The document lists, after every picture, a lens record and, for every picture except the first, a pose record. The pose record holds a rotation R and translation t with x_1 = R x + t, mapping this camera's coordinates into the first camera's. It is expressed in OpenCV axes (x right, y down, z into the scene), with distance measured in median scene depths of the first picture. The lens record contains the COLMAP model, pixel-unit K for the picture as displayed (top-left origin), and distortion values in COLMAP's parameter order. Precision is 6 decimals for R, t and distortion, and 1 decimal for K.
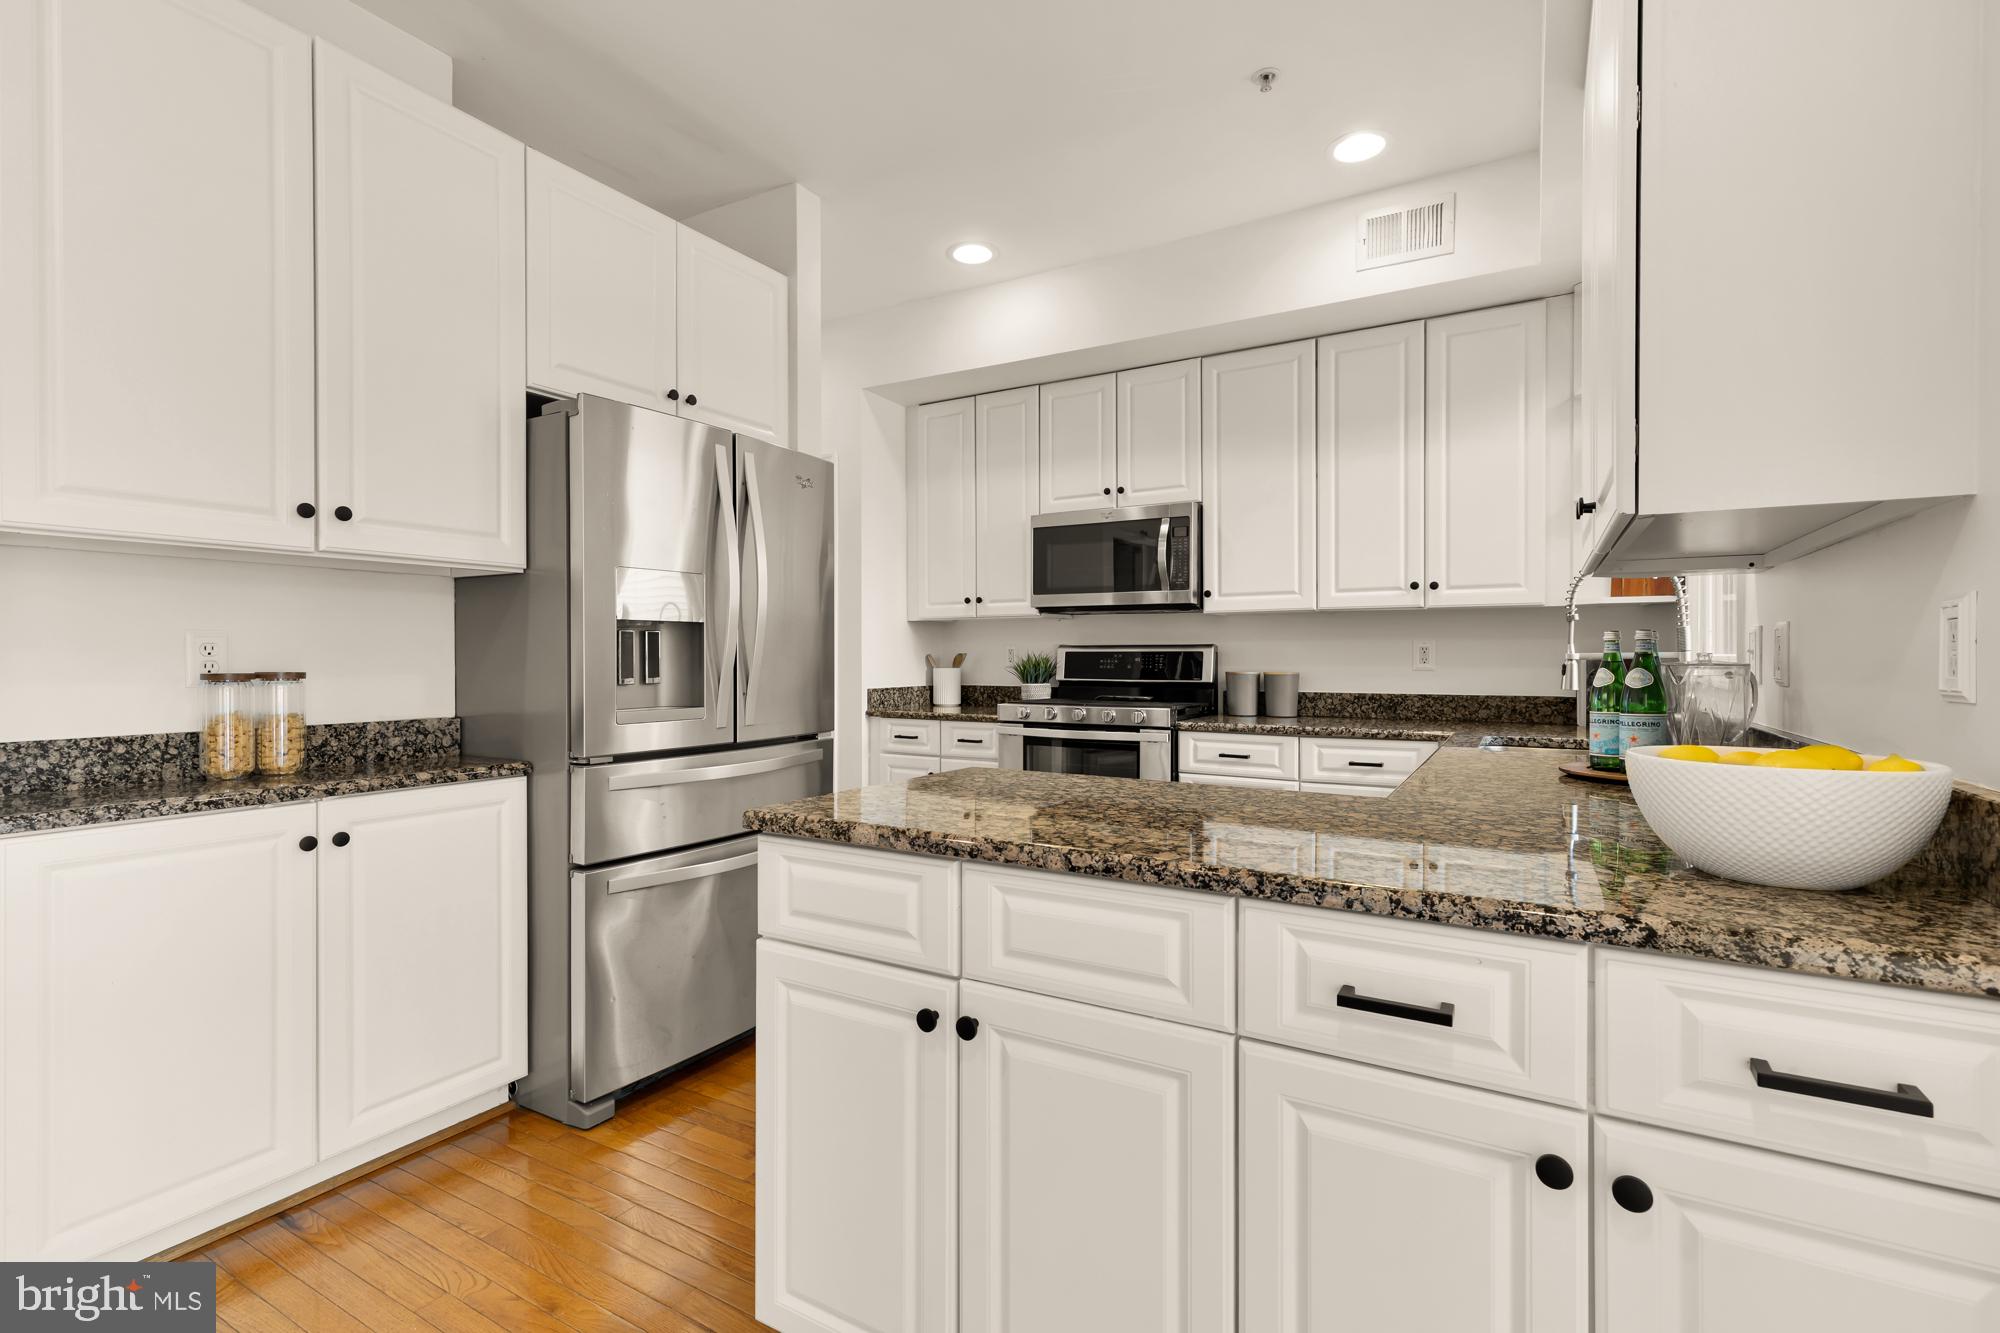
lens RADIAL K [[906.9, 0, 1003.9], [0, 906.9, 655.6], [0, 0, 1]] dist [0.002372, -0.000305]
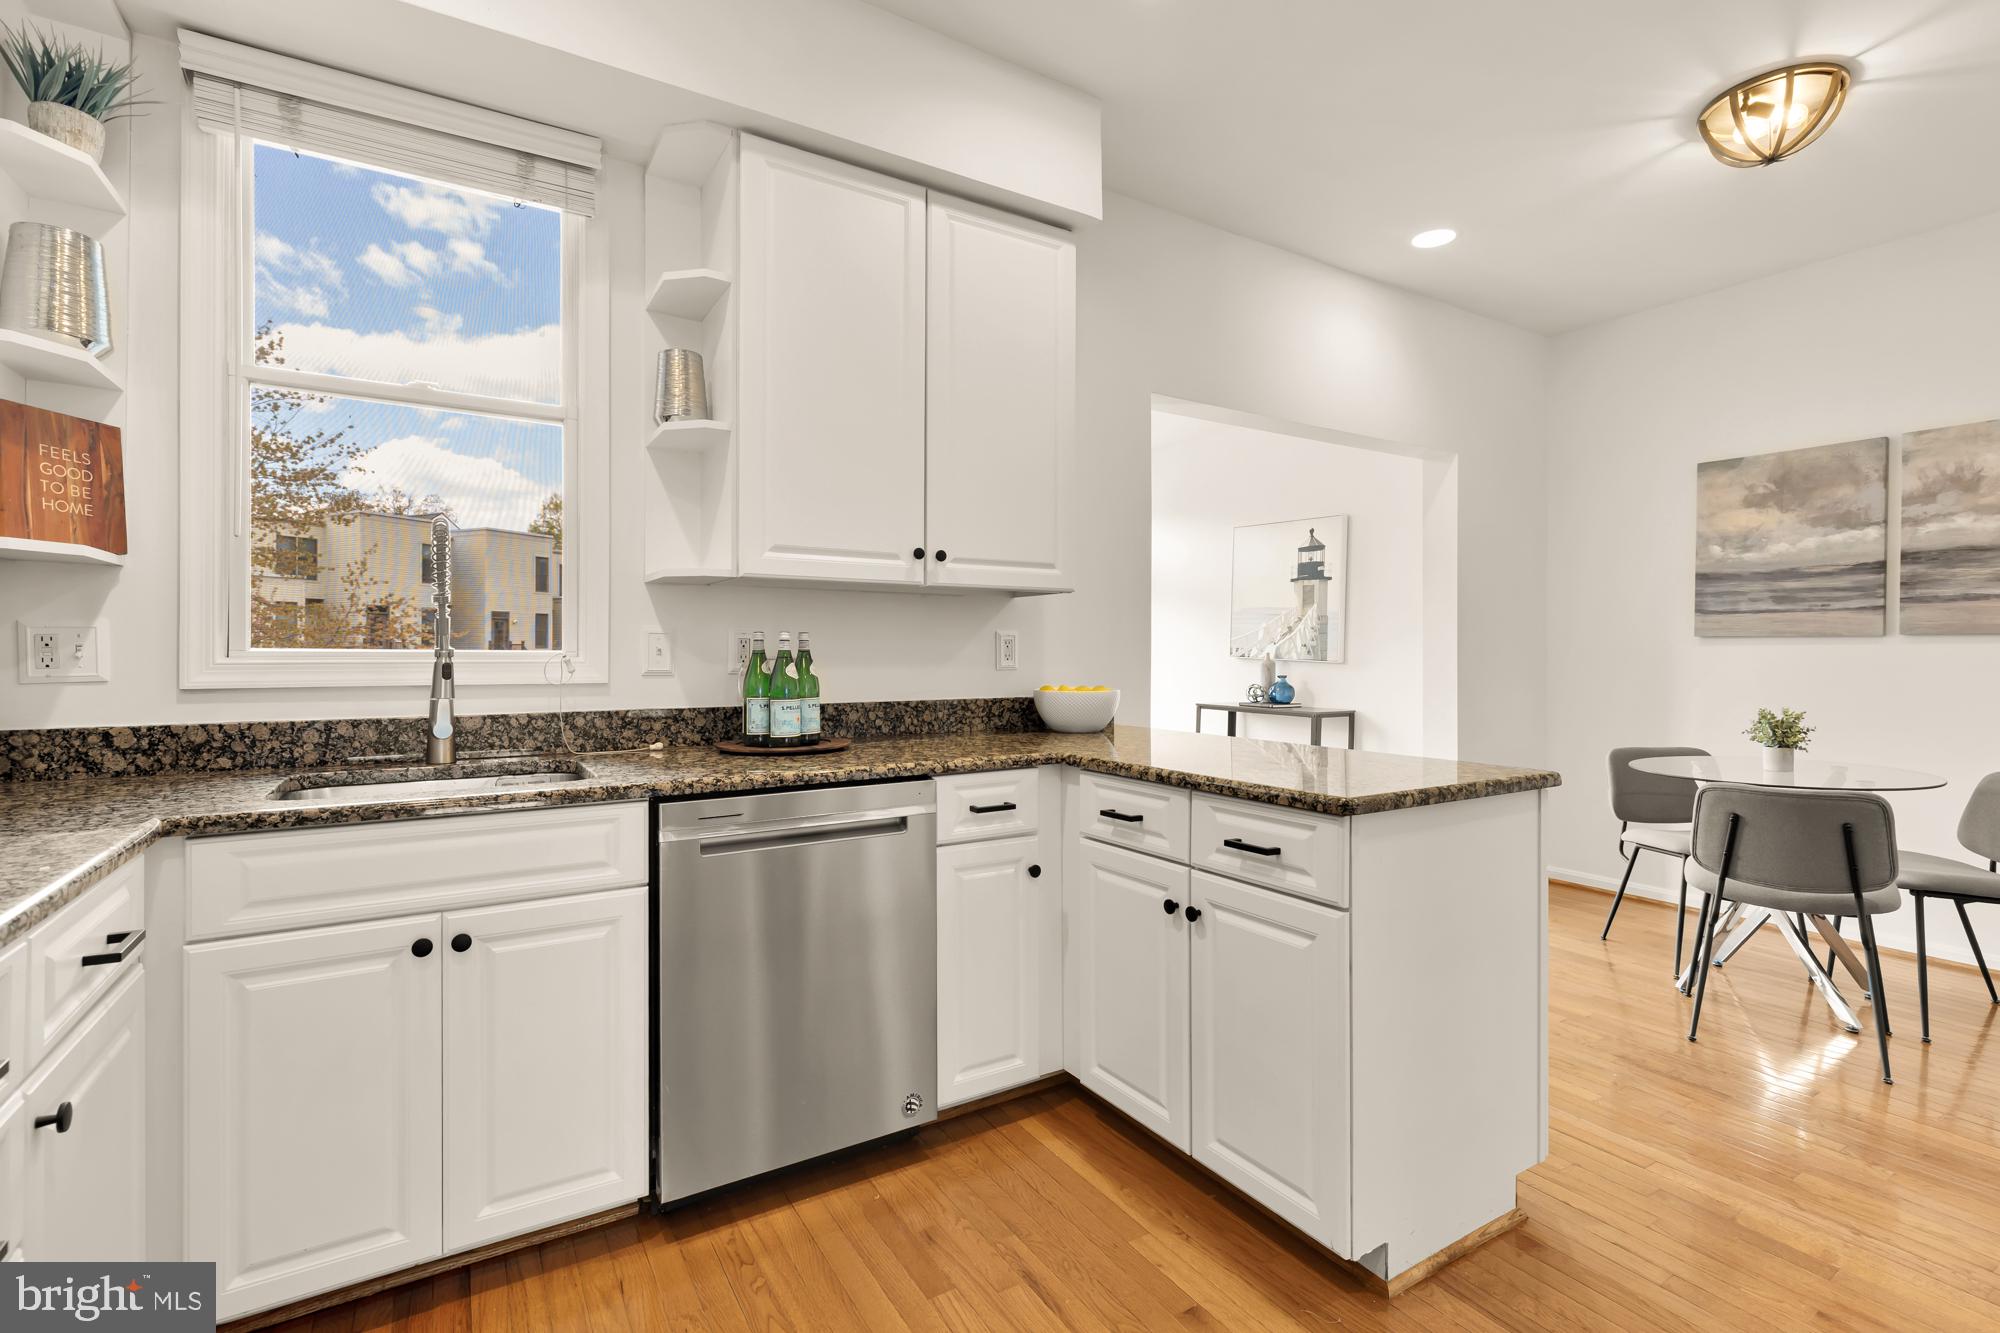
lens RADIAL K [[906.9, 0, 1003.9], [0, 906.9, 655.6], [0, 0, 1]] dist [0.002372, -0.000305]
pose [[-0.884064, -0.005369, 0.467335, -0.102444], [-0.003273, 0.999981, 0.005296, -0.001105], [-0.467354, 0.003152, -0.884064, 1.502619]]
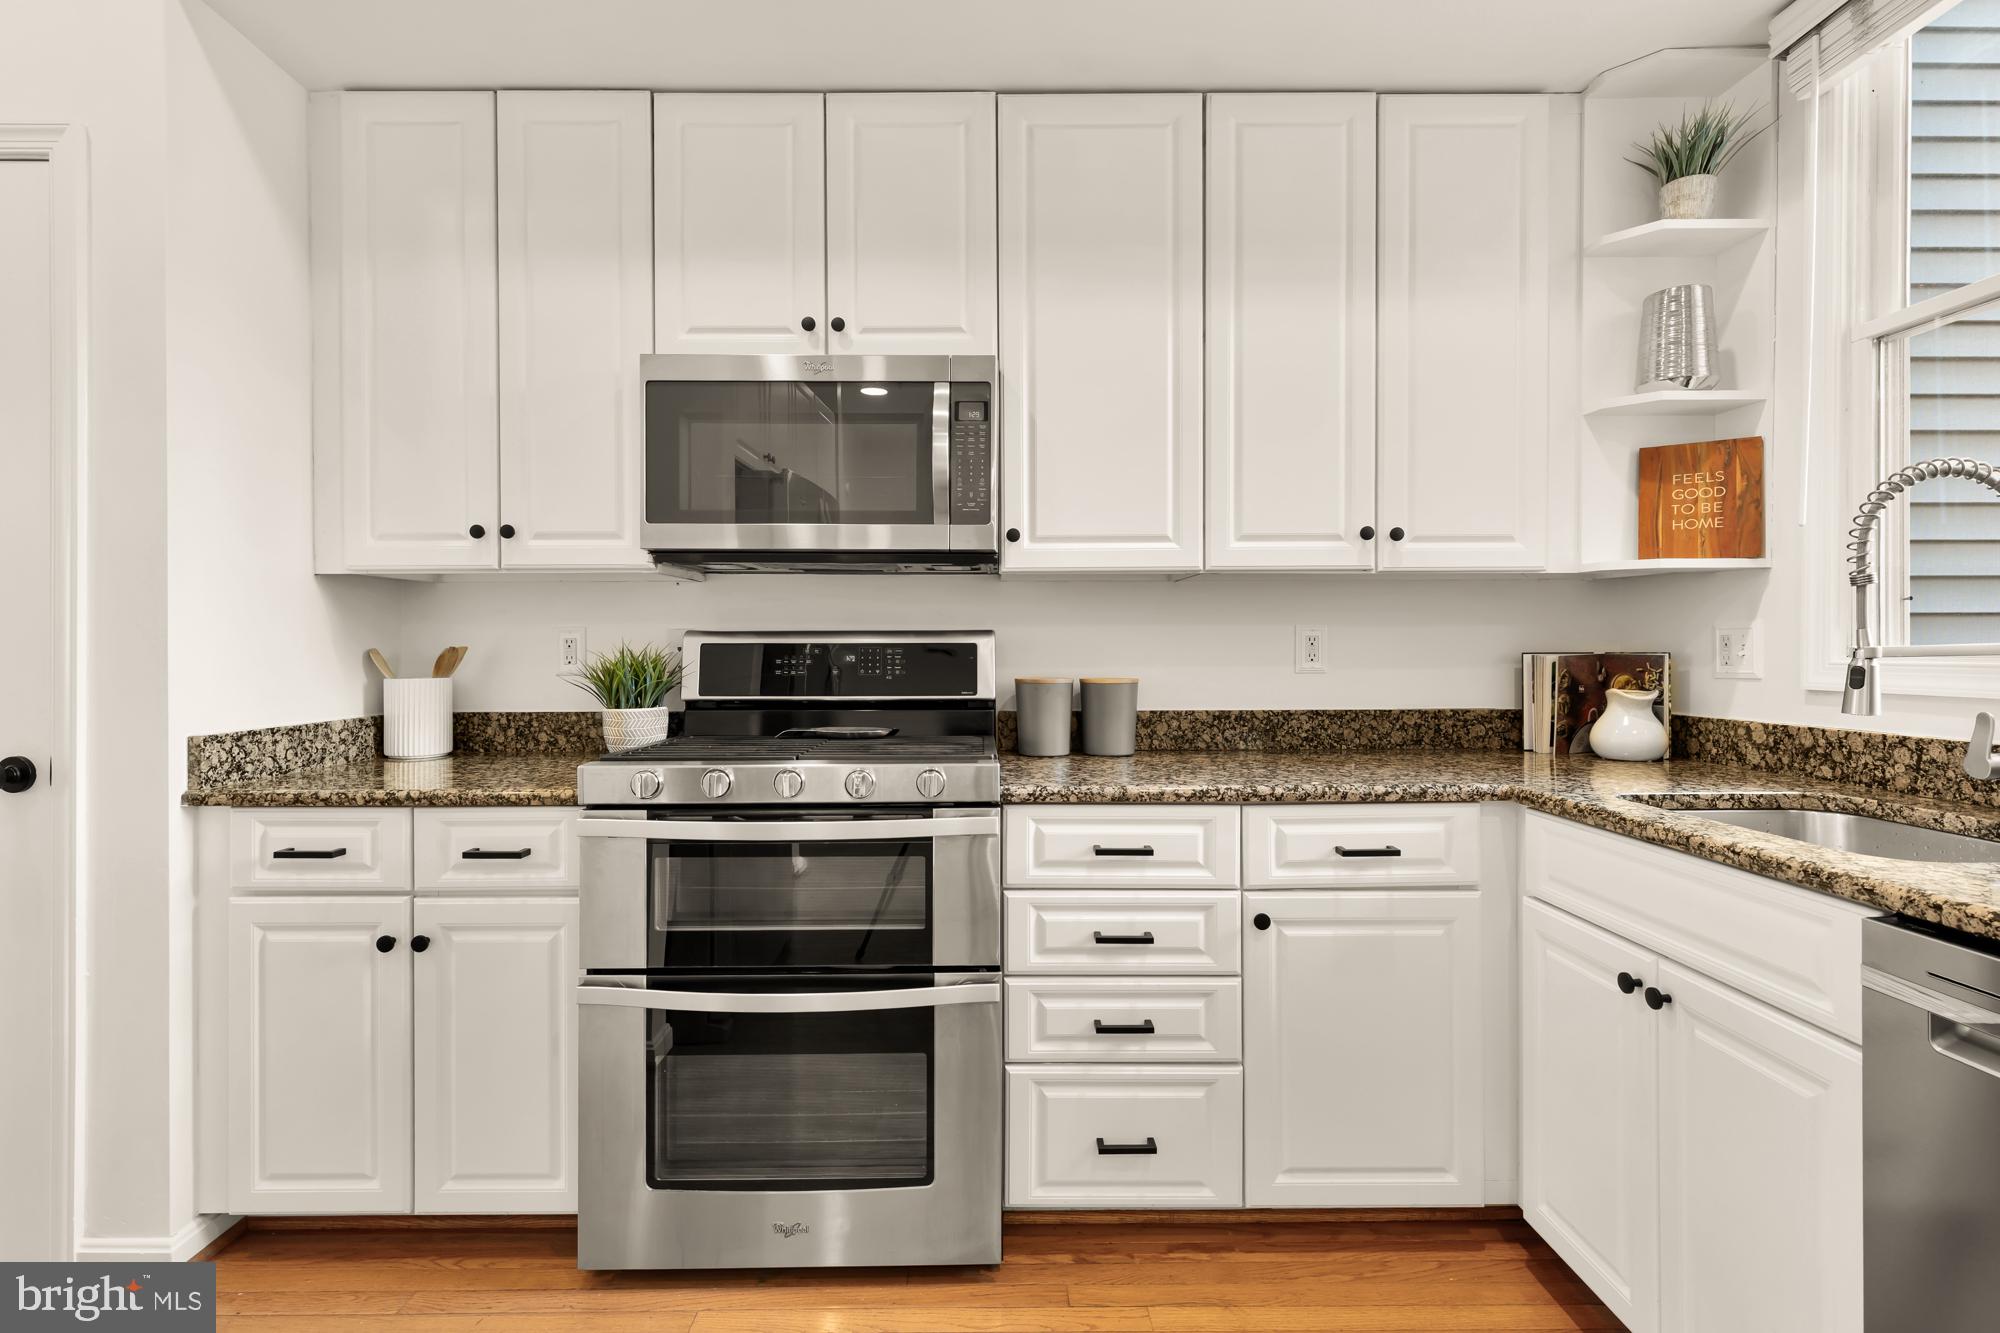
lens RADIAL K [[906.9, 0, 1003.9], [0, 906.9, 655.6], [0, 0, 1]] dist [0.002372, -0.000305]
pose [[0.858113, -0.005943, 0.513427, -0.052152], [0.002386, 0.999968, 0.007587, -0.001179], [-0.513456, -0.005285, 0.858100, 0.518663]]
